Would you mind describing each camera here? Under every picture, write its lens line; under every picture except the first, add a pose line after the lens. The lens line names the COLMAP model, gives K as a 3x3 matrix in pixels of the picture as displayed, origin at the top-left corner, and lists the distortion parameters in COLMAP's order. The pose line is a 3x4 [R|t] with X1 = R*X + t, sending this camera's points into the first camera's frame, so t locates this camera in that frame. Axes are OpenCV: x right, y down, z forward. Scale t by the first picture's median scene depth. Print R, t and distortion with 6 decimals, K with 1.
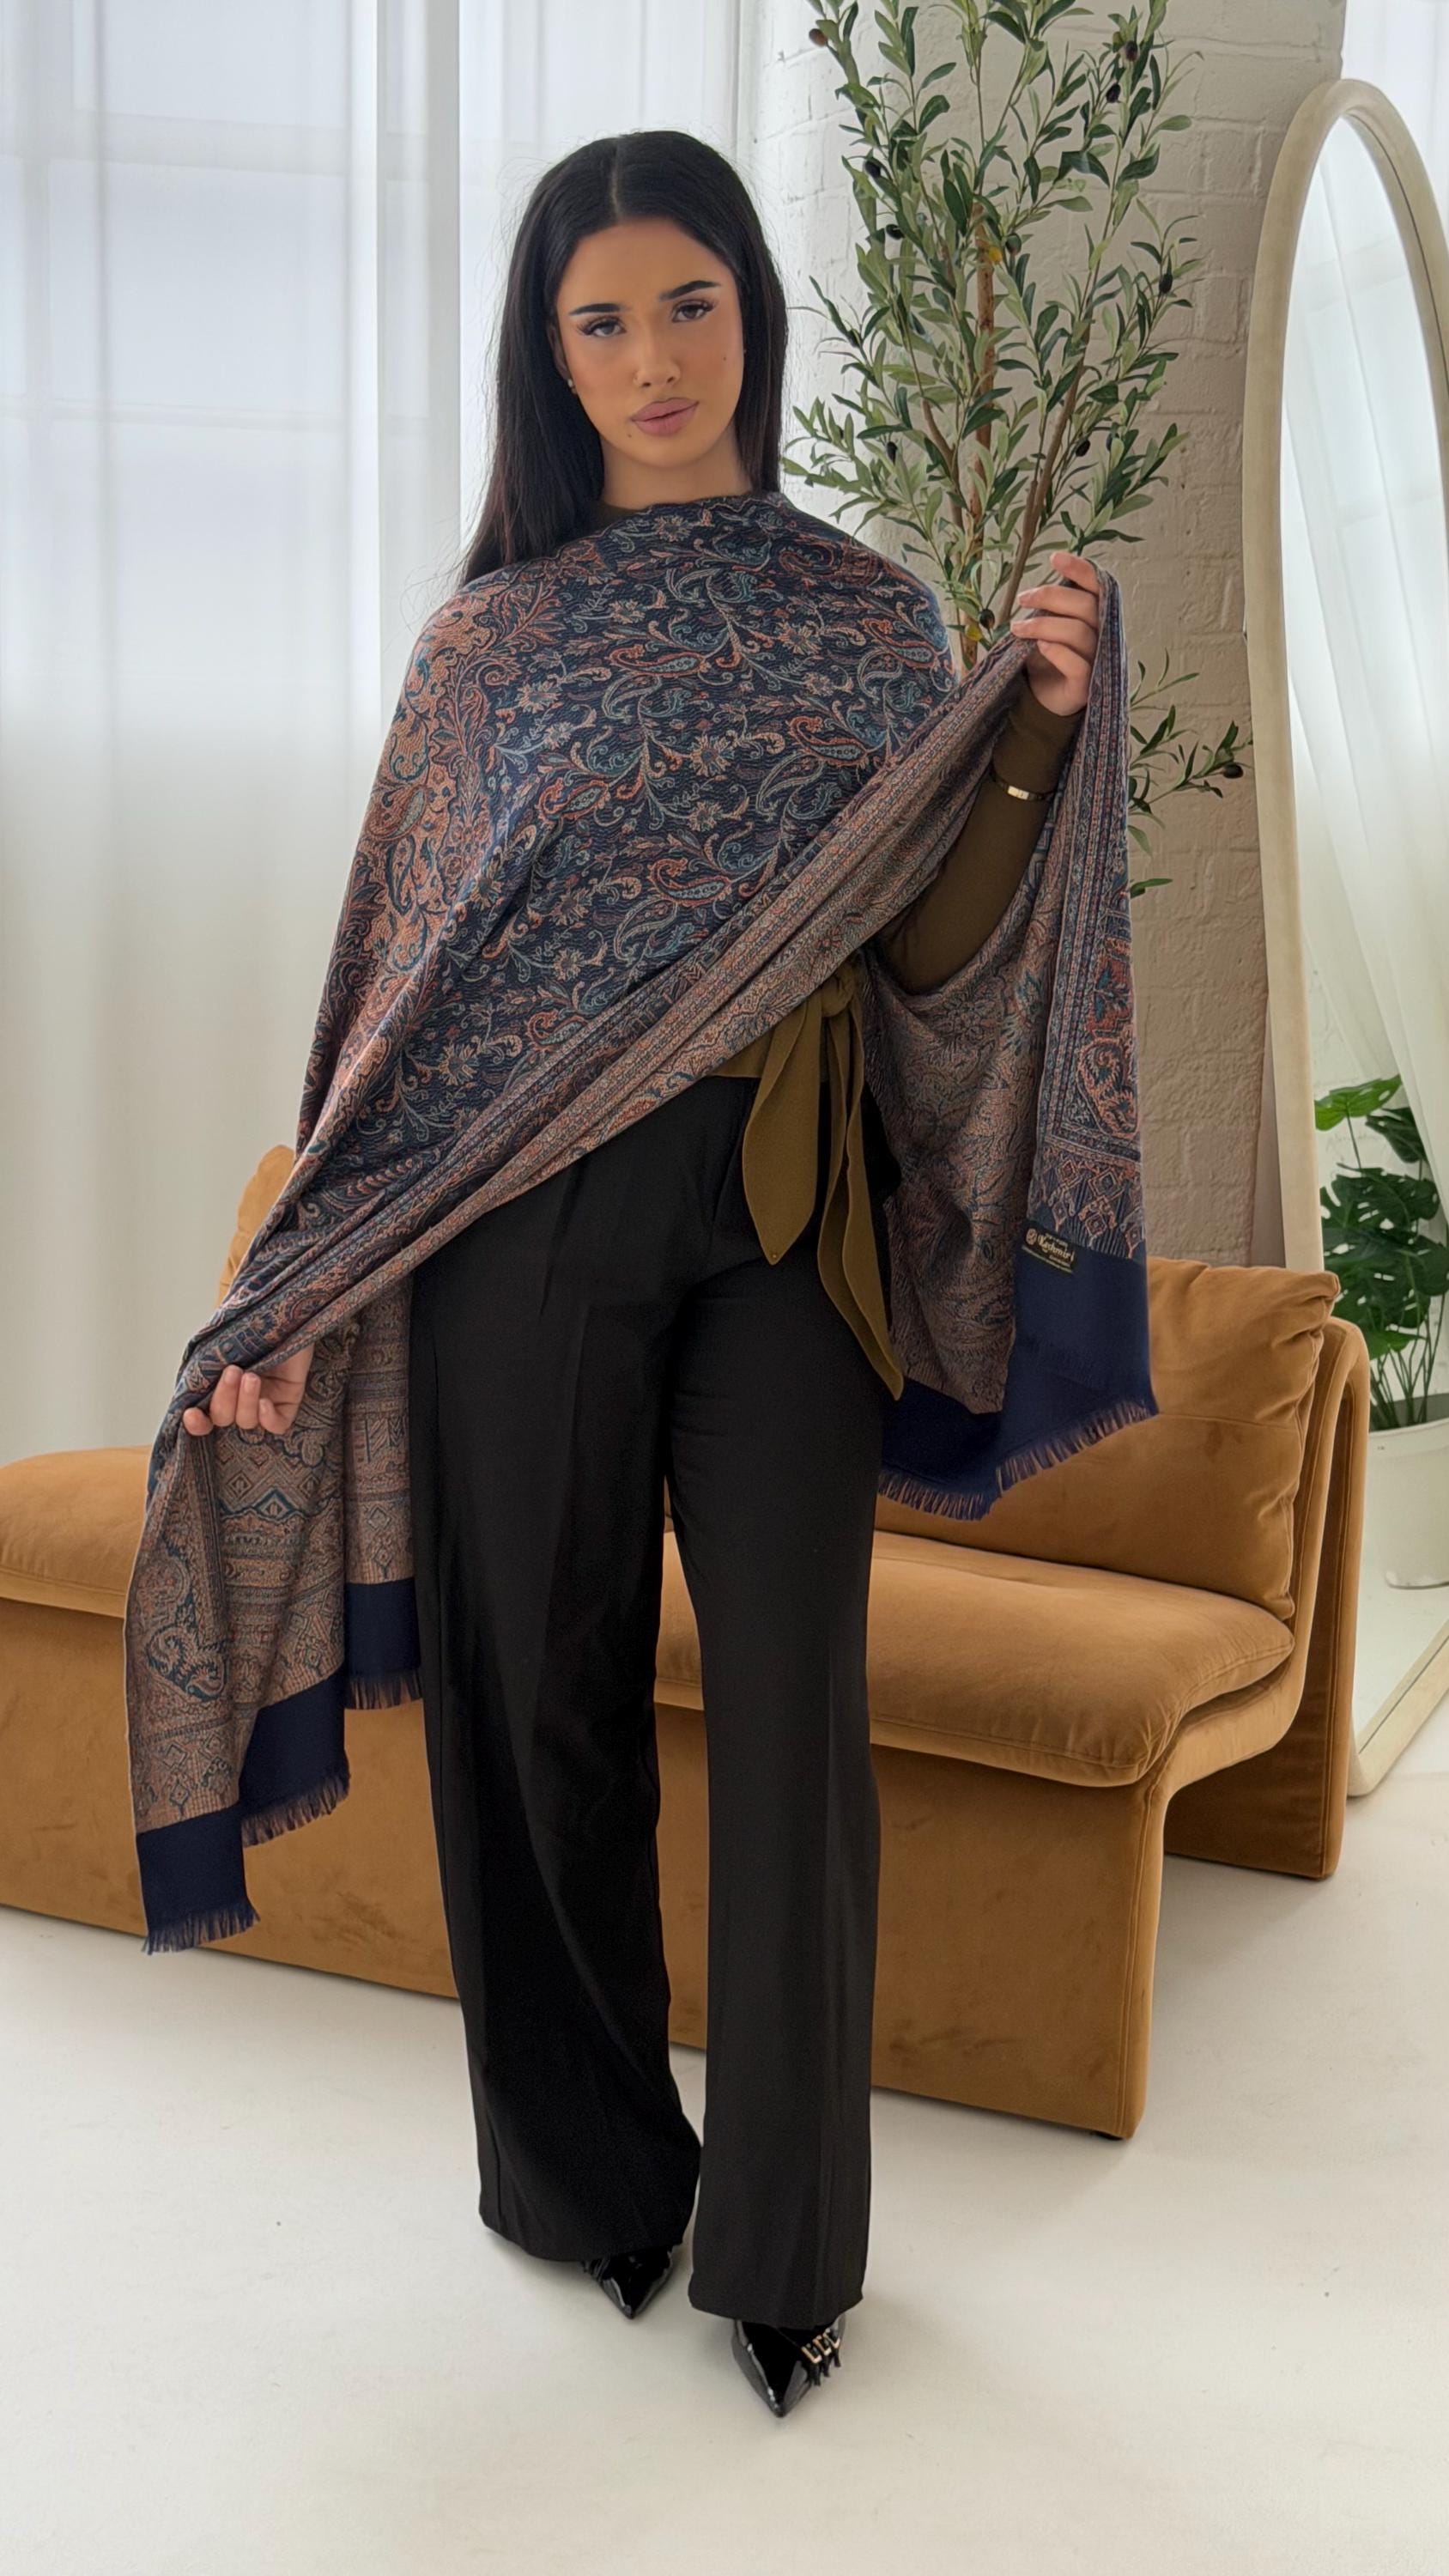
lens RADIAL K [[3591.6, 0, 738.6], [0, 3591.6, 1324.6], [0, 0, 1]] dist [0.094382, 0.000000]
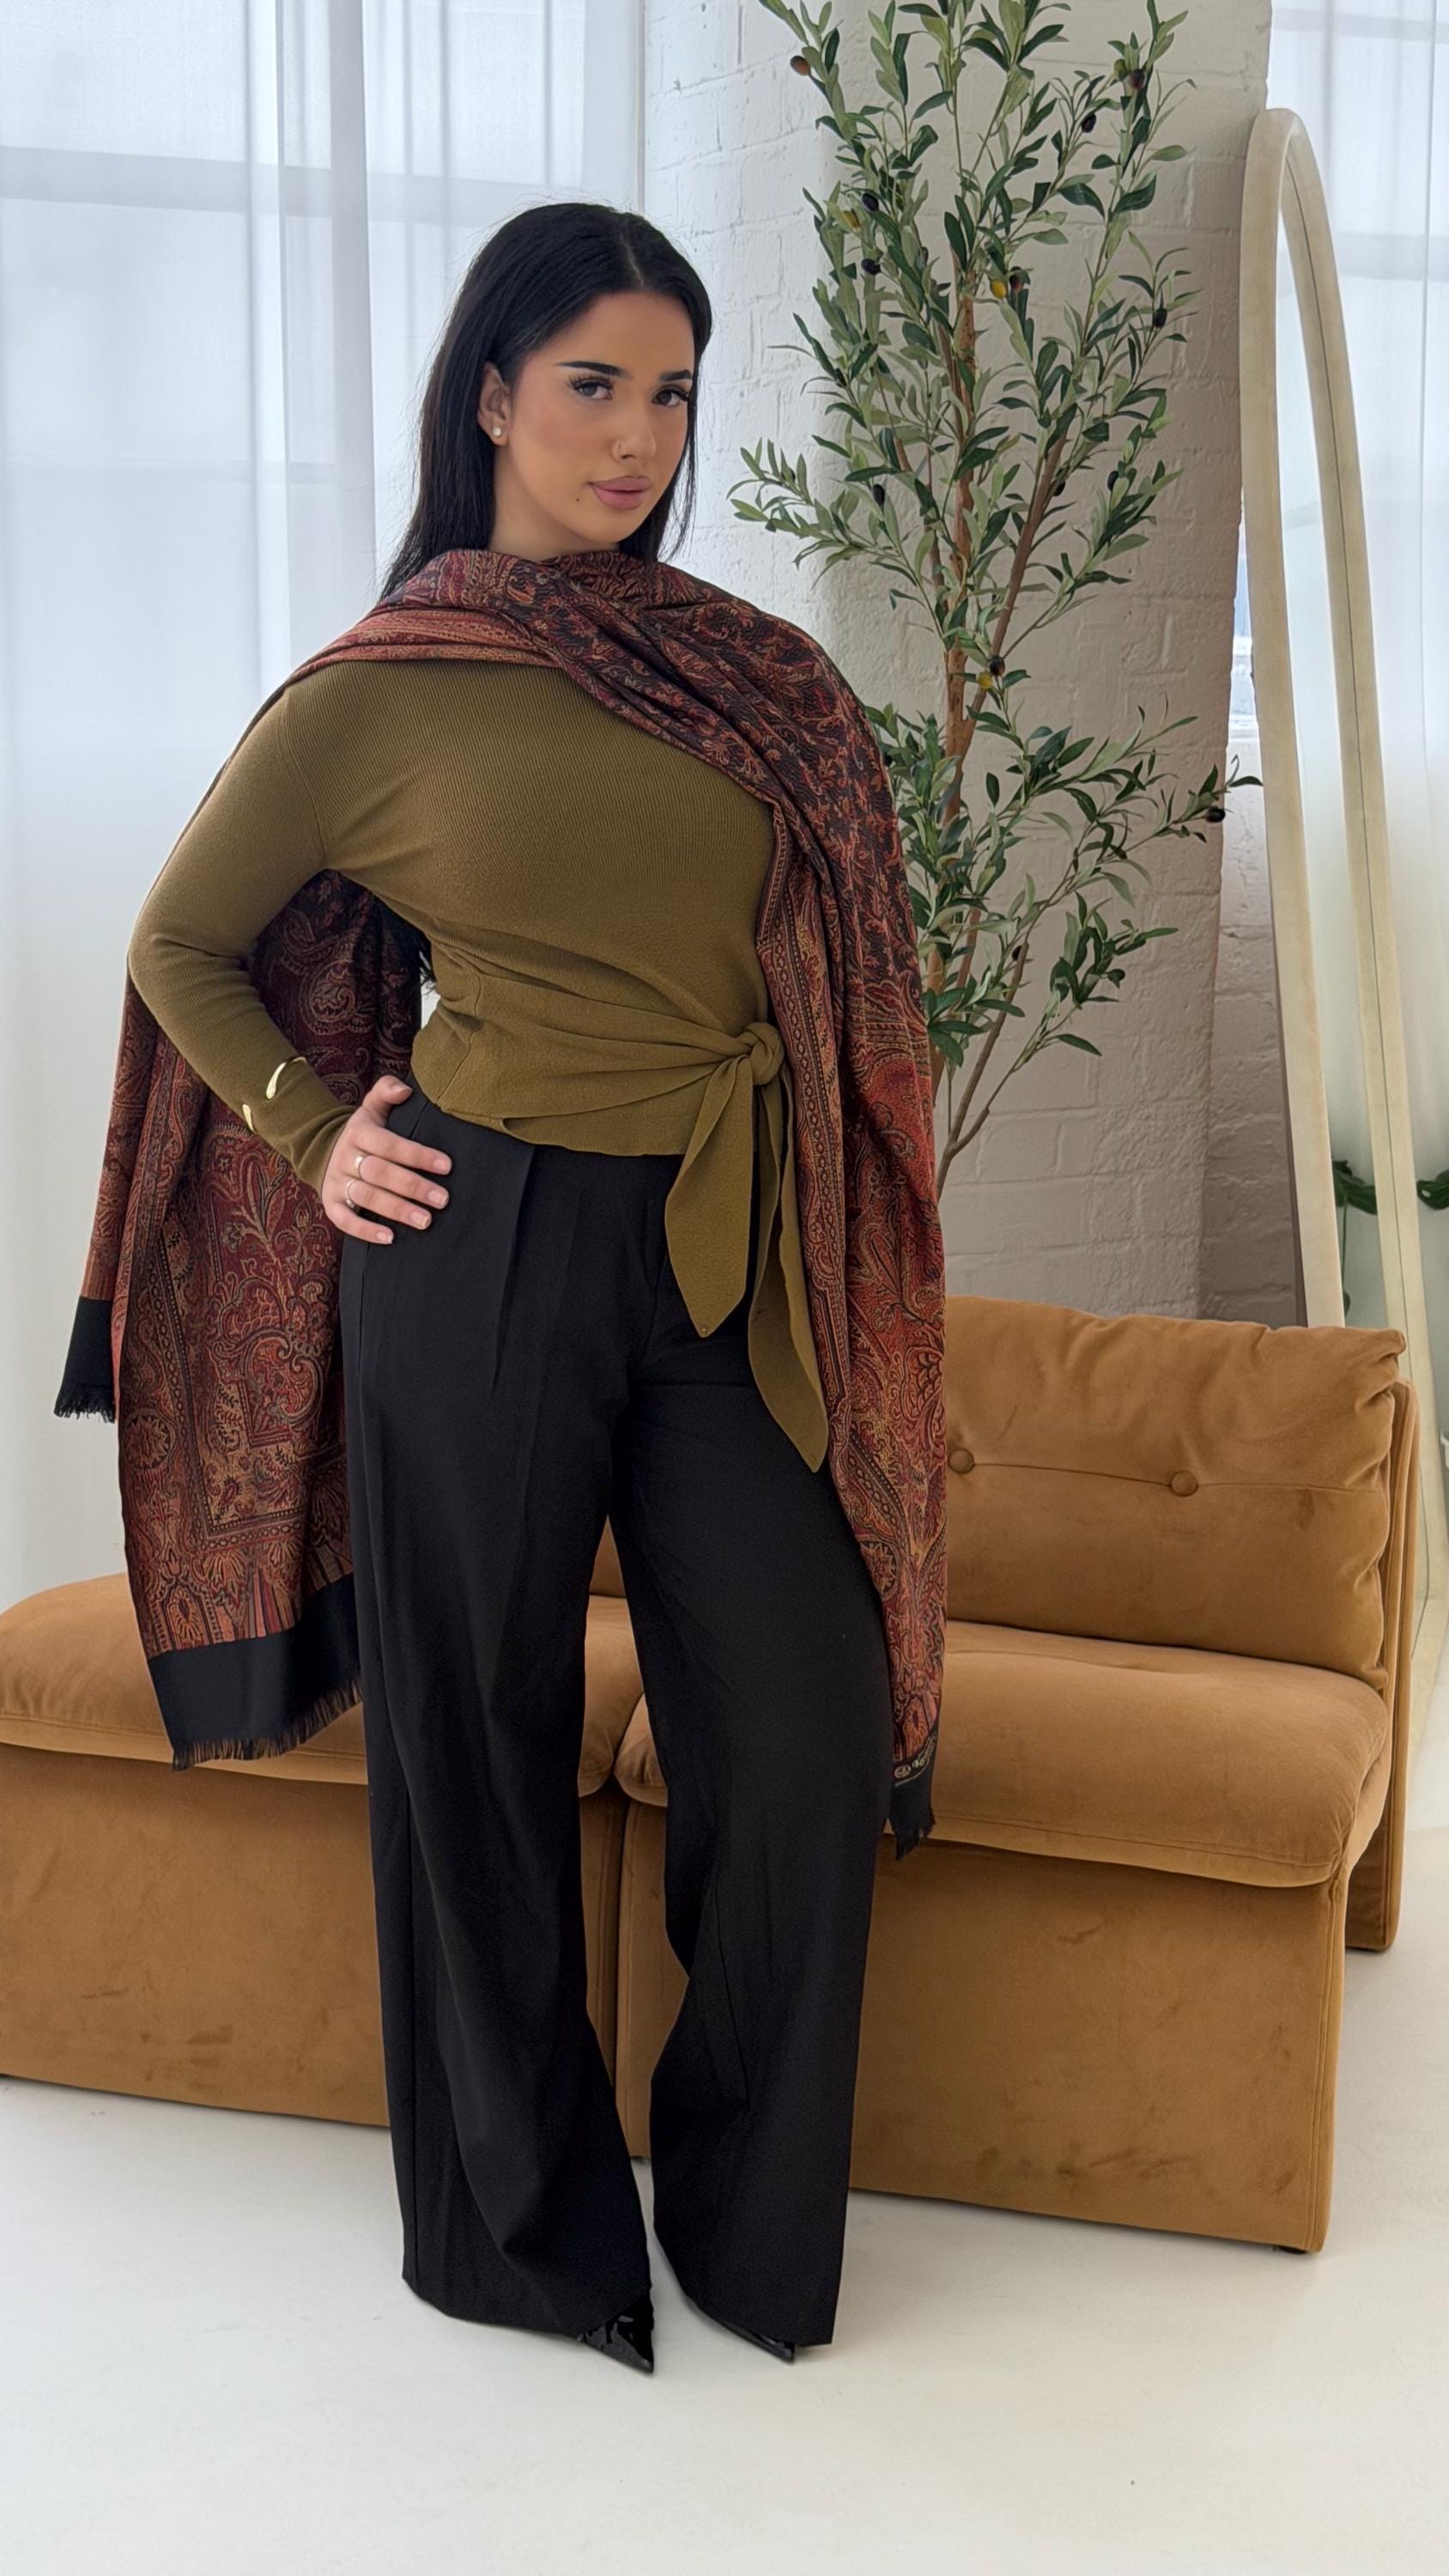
lens RADIAL K [[3591.6, 0, 706.2], [0, 3591.6, 1315.6], [0, 0, 1]] dist [0.094382, 0.000000]
pose [[0.990178, -0.045757, 0.132113, -0.140805], [0.047035, 0.998872, -0.006563, -0.019417], [-0.131663, 0.012713, 0.991213, 0.057088]]
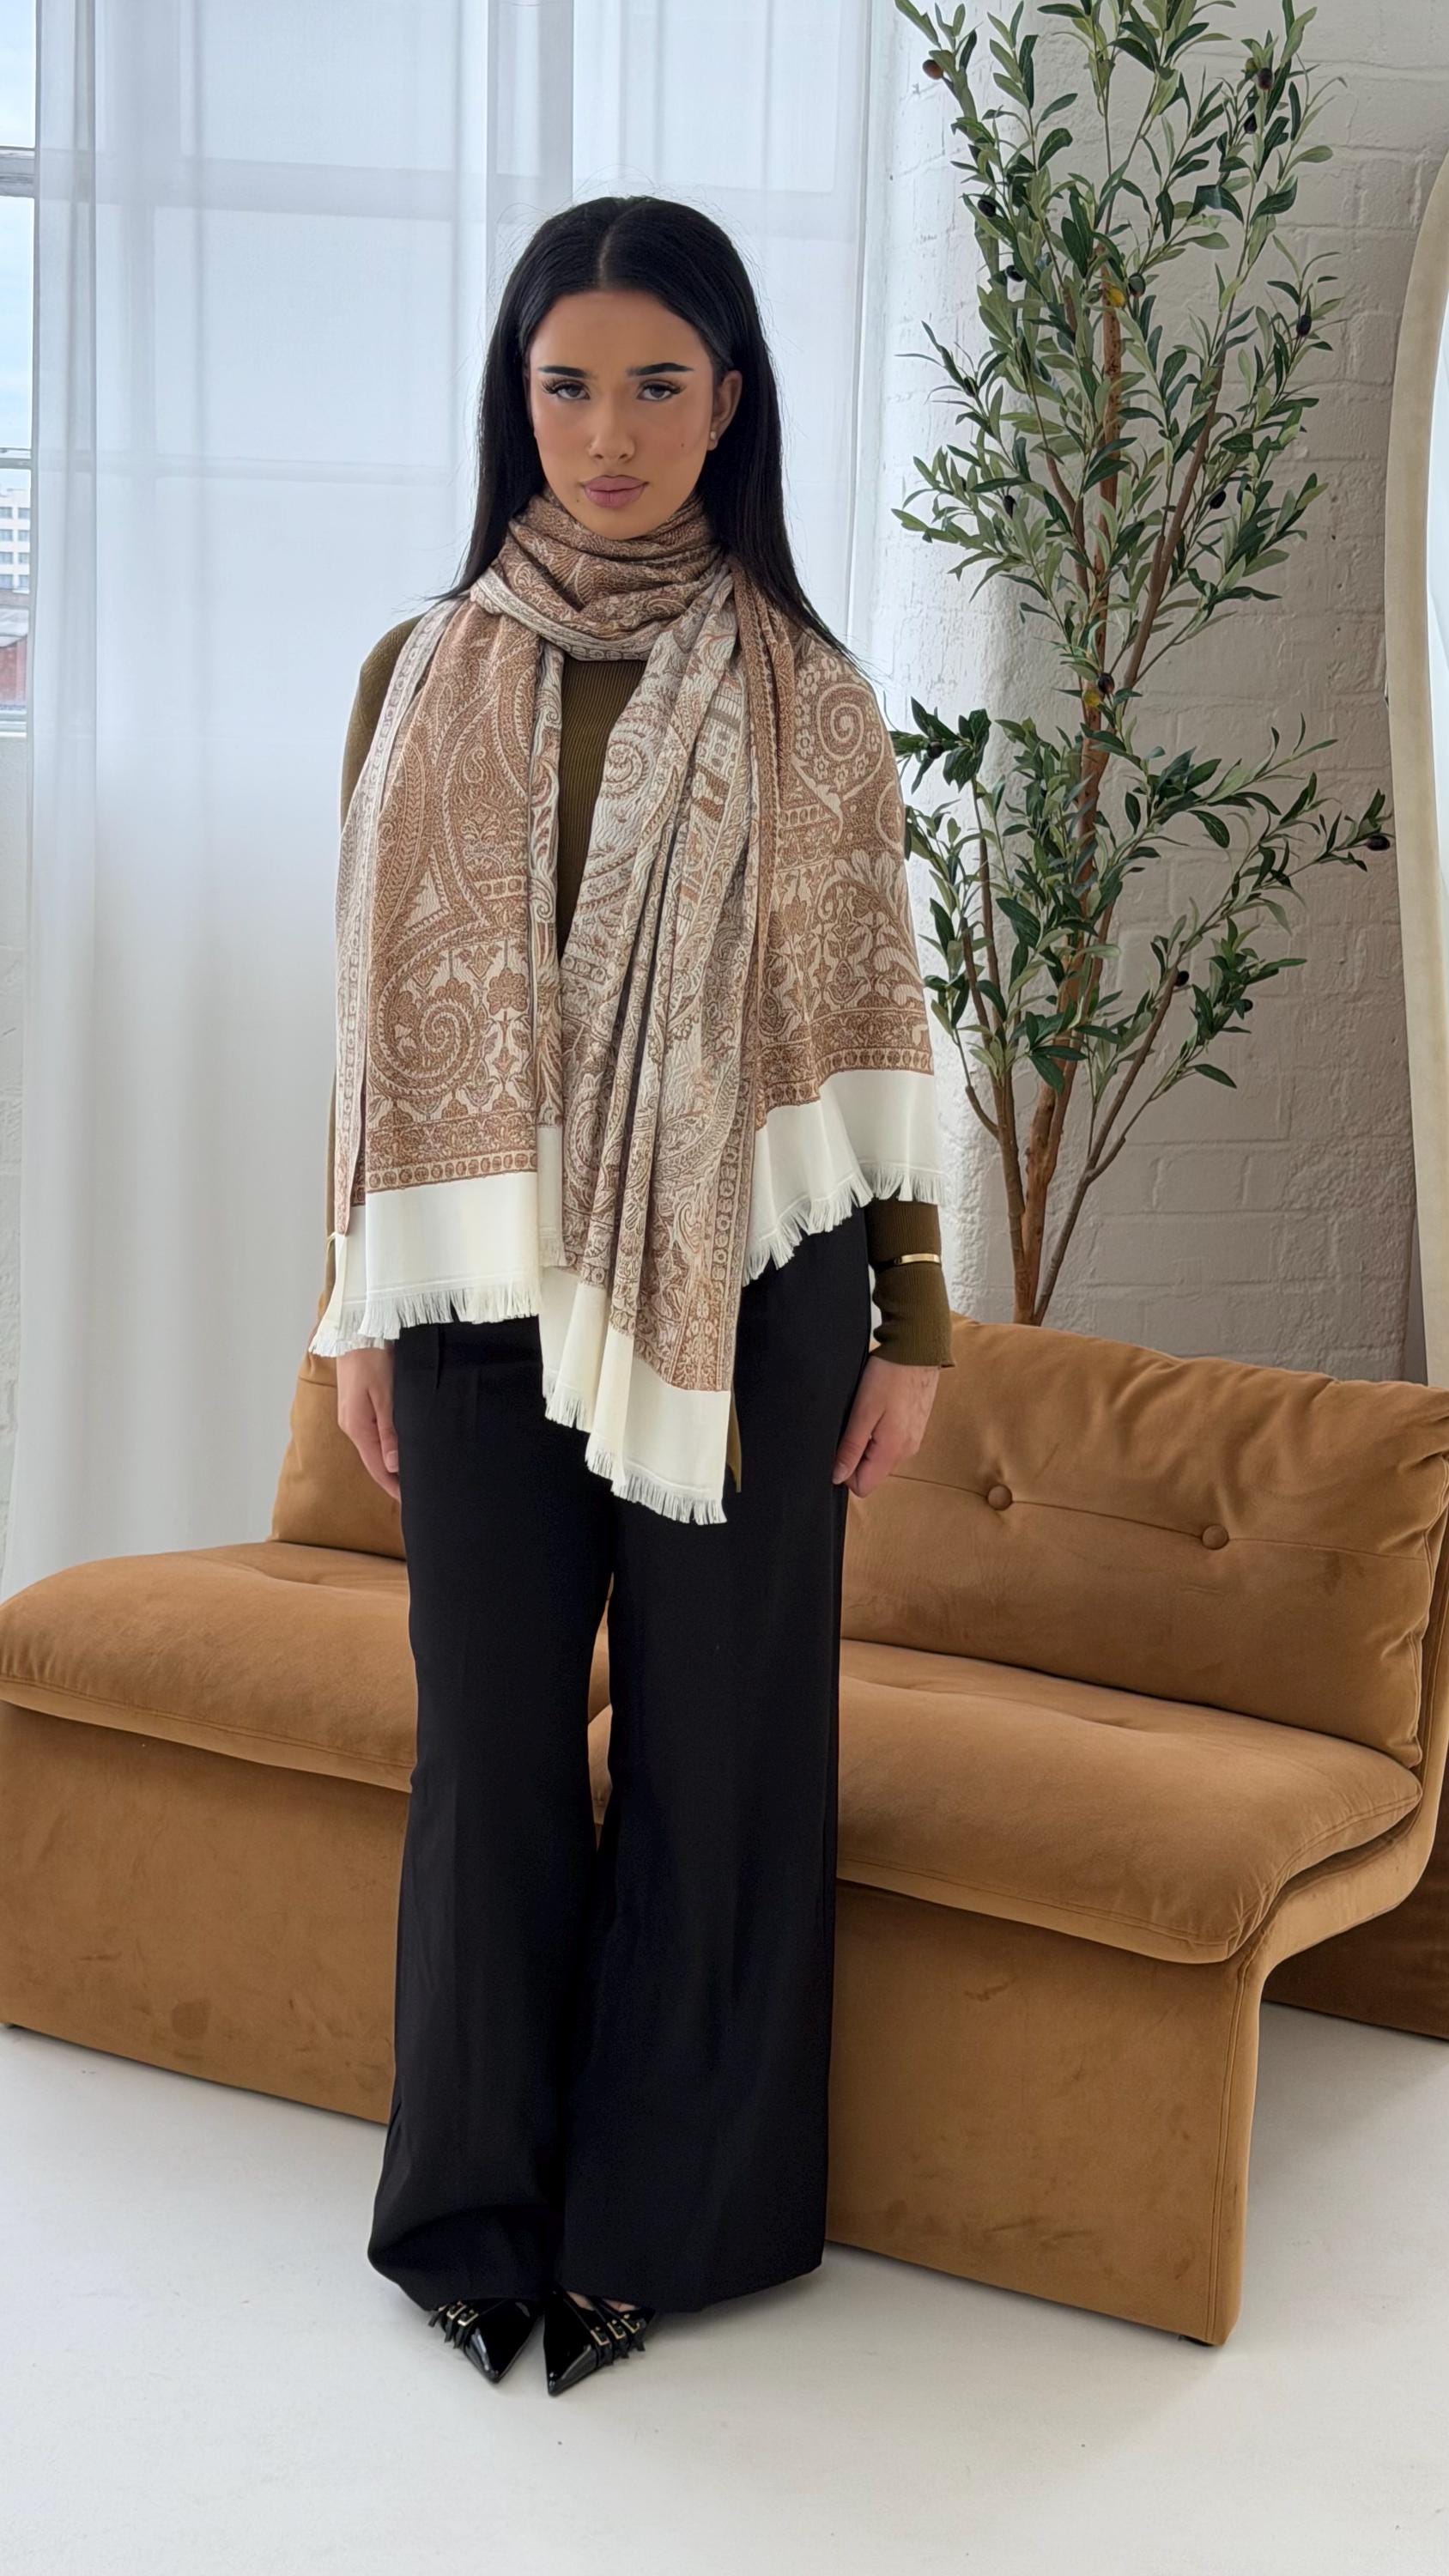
lens RADIAL K [[3591.6, 0, 702.2], [0, 3591.6, 1307.7], [0, 0, 1]] dist [0.094382, 0.000000]
pose [[0.997054, 0.011868, -0.075782, 0.036575], [-0.012696, 0.999865, -0.010455, -0.022136], [0.075647, 0.011387, 0.997070, 0.059016]]
